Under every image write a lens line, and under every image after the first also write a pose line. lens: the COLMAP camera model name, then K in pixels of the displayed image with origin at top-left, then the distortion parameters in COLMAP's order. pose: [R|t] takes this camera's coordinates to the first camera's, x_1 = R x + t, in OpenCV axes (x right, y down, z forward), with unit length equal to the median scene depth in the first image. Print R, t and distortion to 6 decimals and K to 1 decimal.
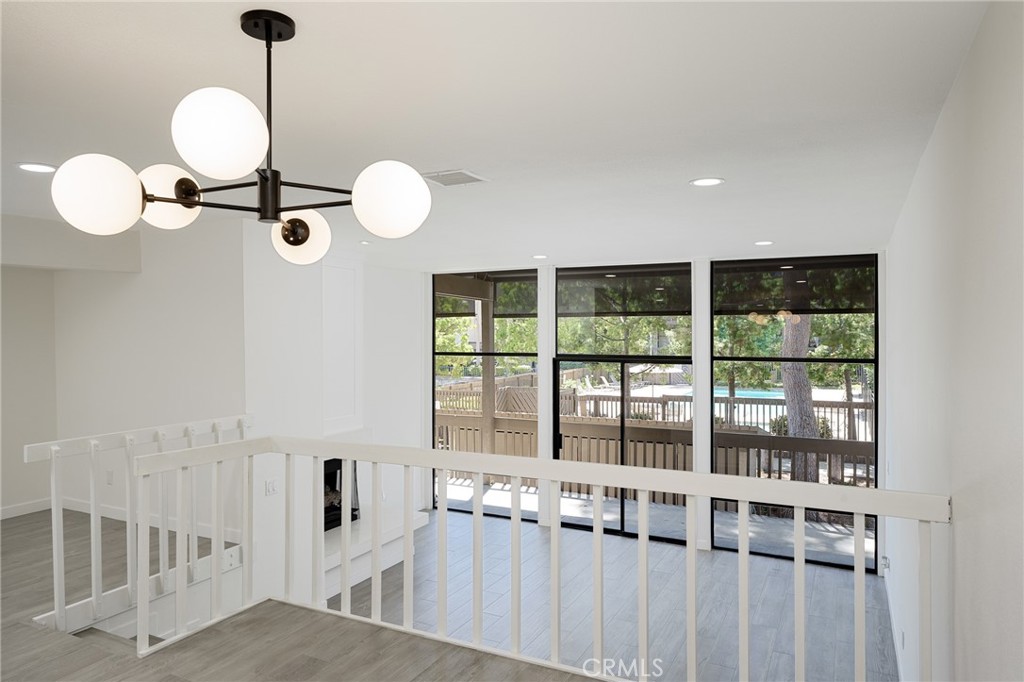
lens RADIAL K [[678.8, 0, 509.3], [0, 678.8, 344.5], [0, 0, 1]] dist [0.000806, 0.000099]
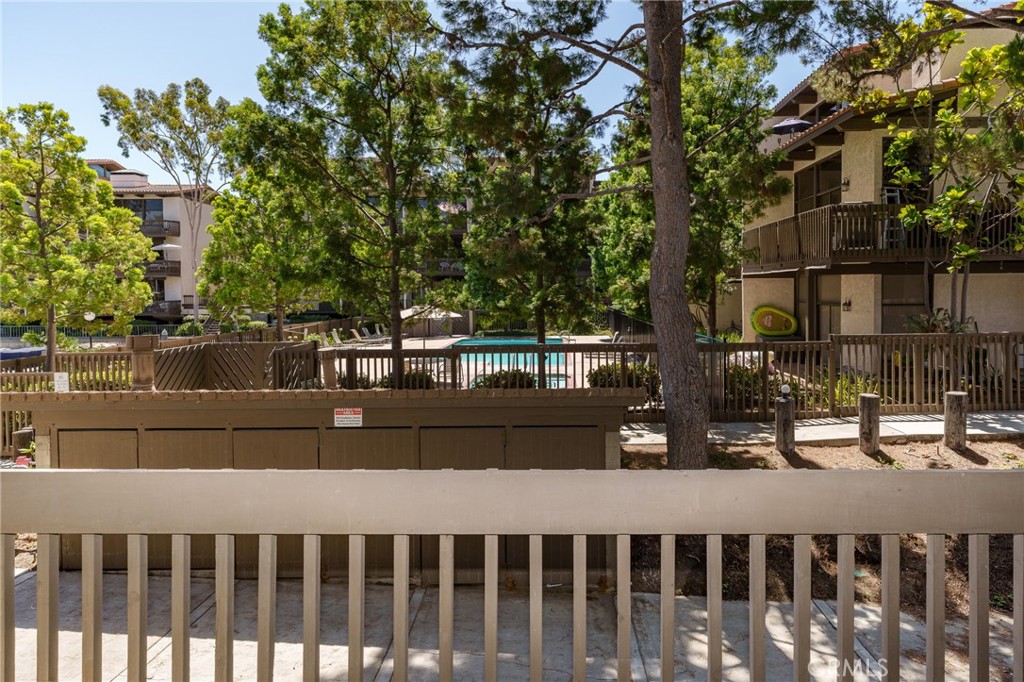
lens RADIAL K [[601.5, 0, 544.0], [0, 601.5, 314.5], [0, 0, 1]] dist [-0.002920, -0.004339]
pose [[0.899938, -0.018314, 0.435634, 0.041070], [0.011510, 0.999767, 0.018253, 0.030196], [-0.435867, -0.011412, 0.899939, 0.370073]]
